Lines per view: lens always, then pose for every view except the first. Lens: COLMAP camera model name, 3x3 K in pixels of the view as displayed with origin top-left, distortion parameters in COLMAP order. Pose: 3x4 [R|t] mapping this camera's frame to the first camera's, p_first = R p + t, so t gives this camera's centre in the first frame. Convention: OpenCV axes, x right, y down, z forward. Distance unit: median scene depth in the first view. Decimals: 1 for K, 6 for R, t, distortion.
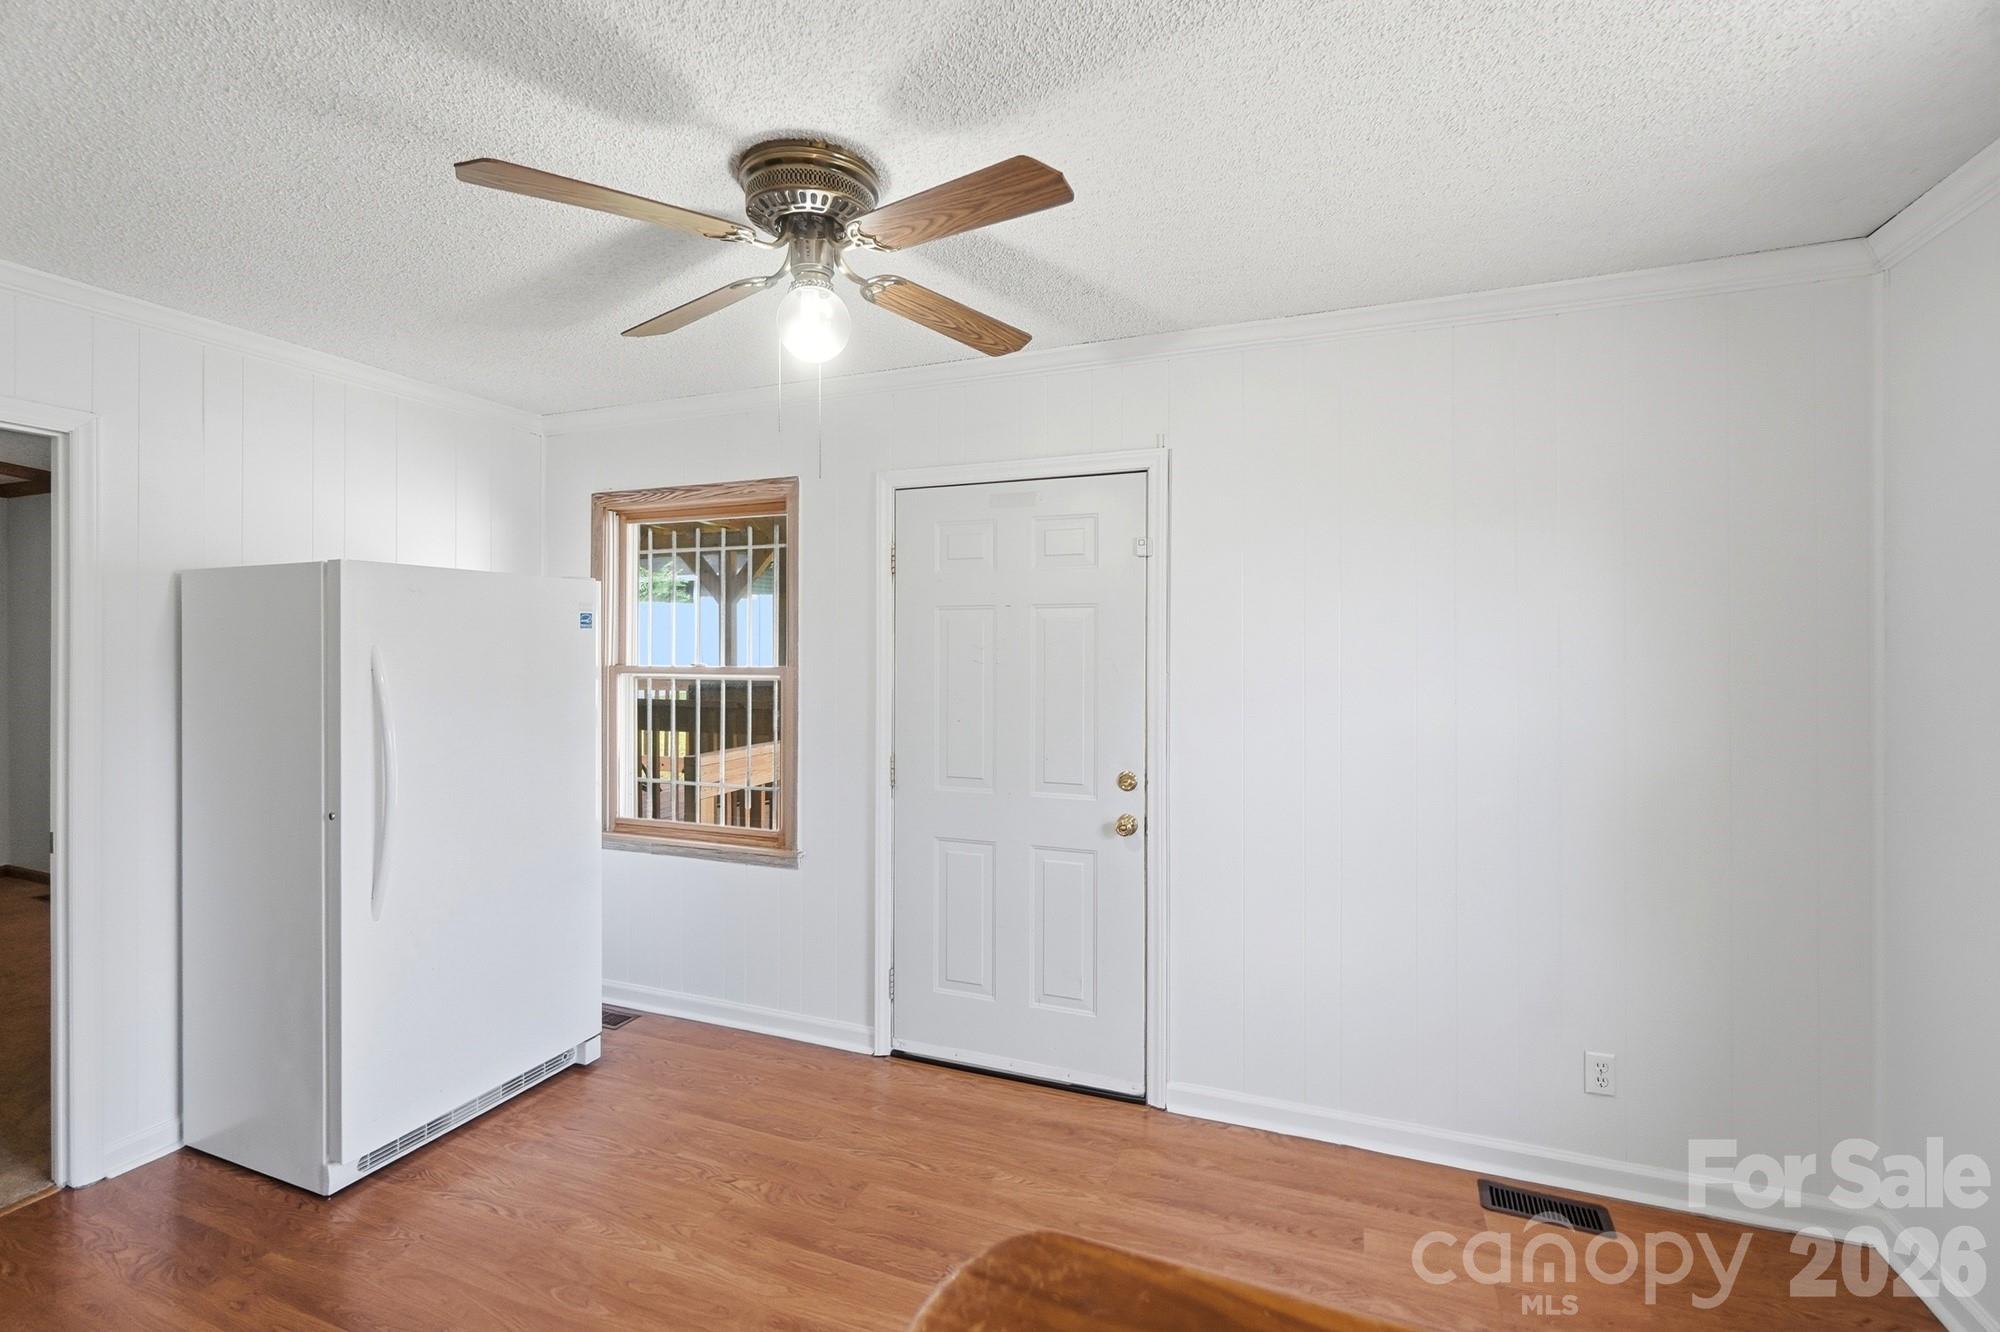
lens RADIAL K [[887.3, 0, 997.0], [0, 887.3, 647.6], [0, 0, 1]] dist [-0.000026, 0.000103]
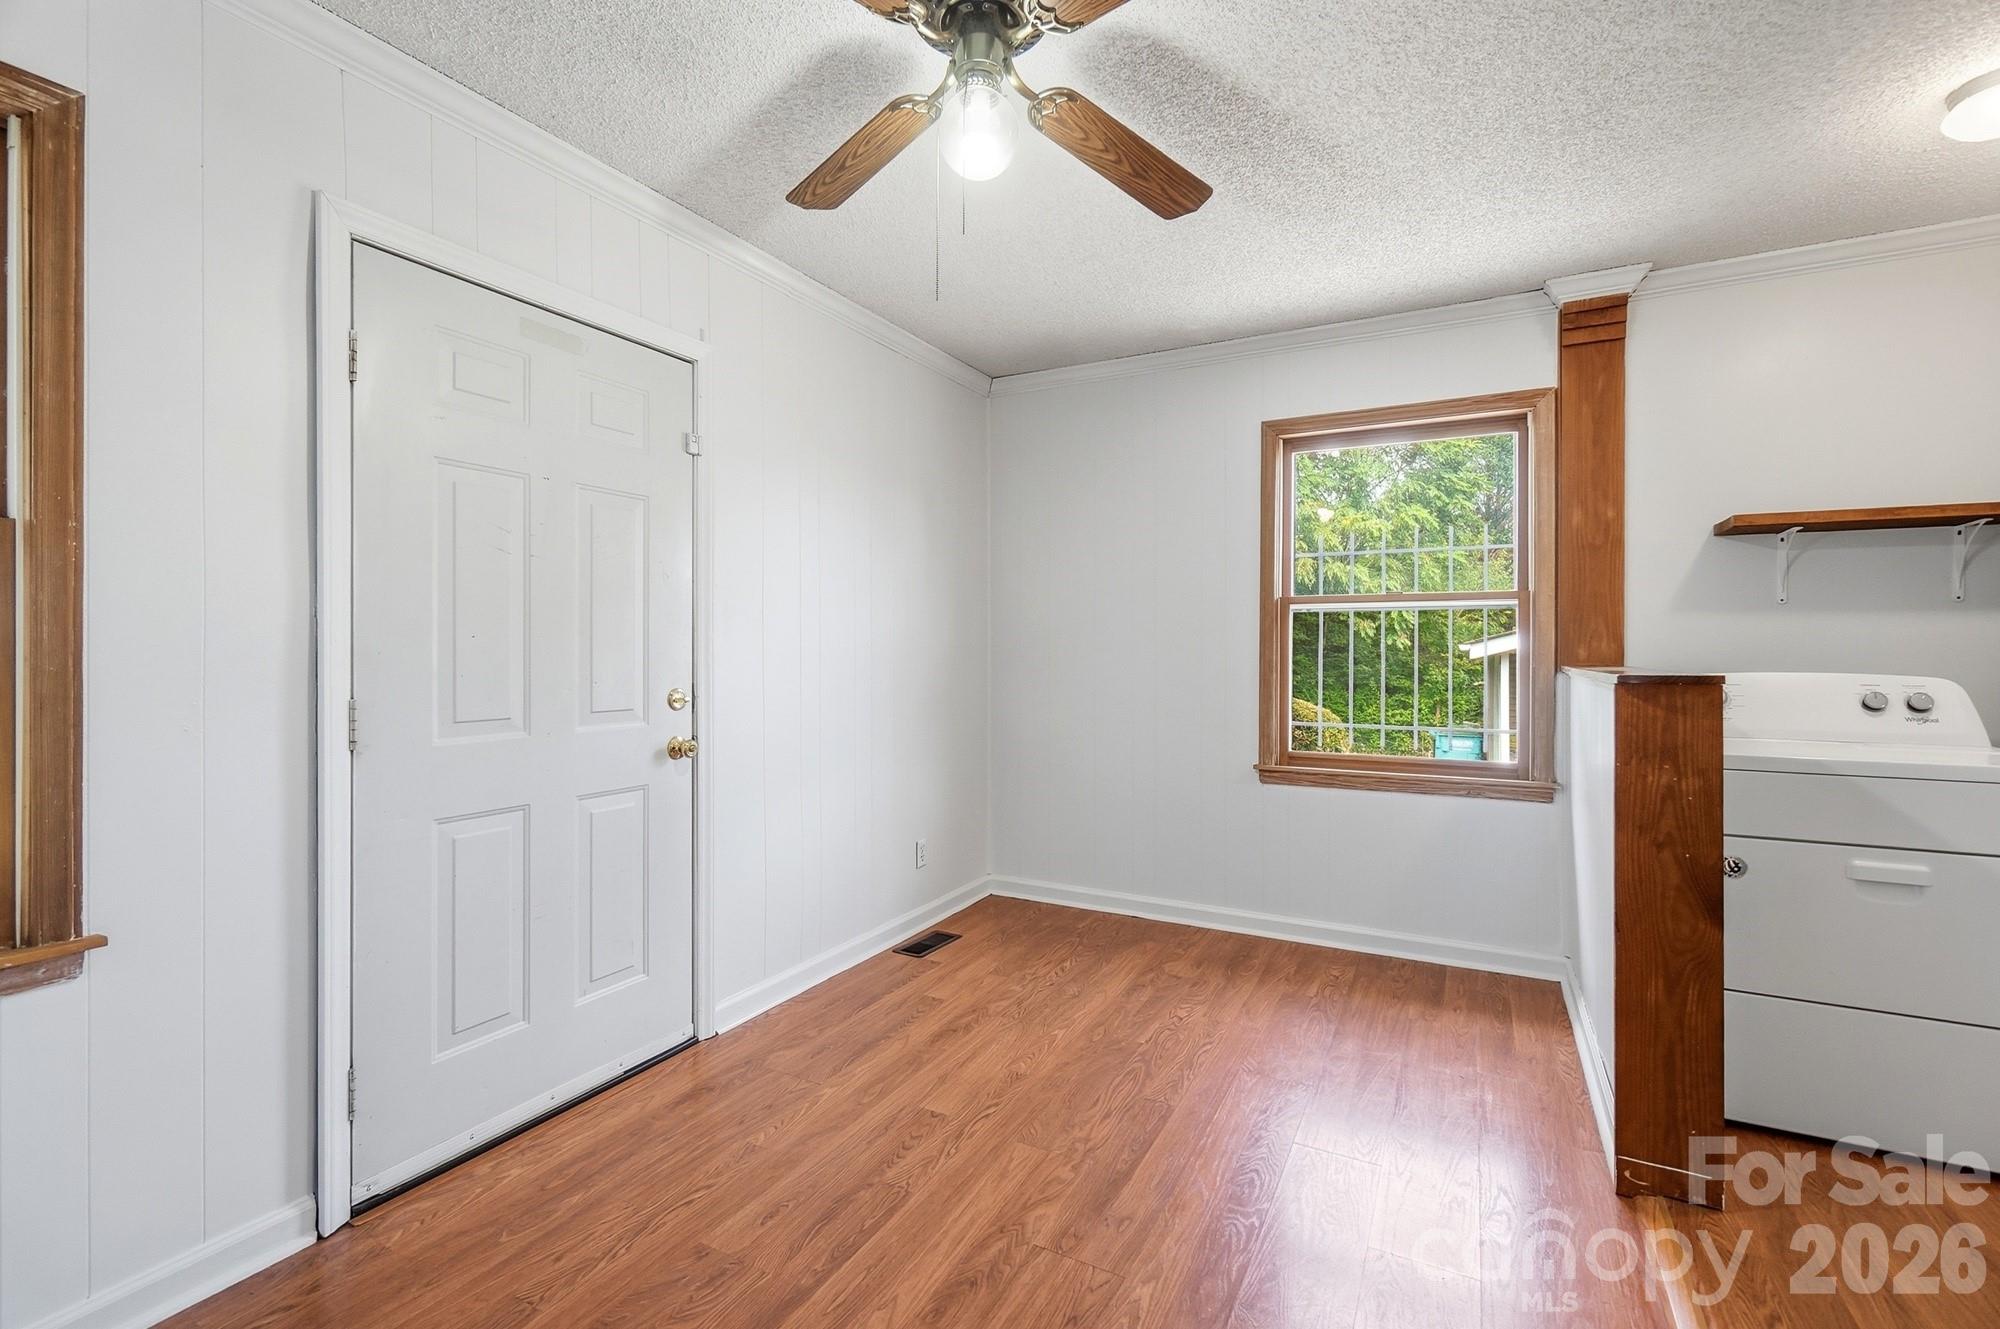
lens RADIAL K [[879.2, 0, 995.2], [0, 879.2, 649.6], [0, 0, 1]] dist [-0.001143, -0.000445]
pose [[0.118614, -0.001552, 0.992939, -0.740612], [0.001876, 0.999997, 0.001339, 0.104512], [-0.992939, 0.001703, 0.118616, 0.601455]]
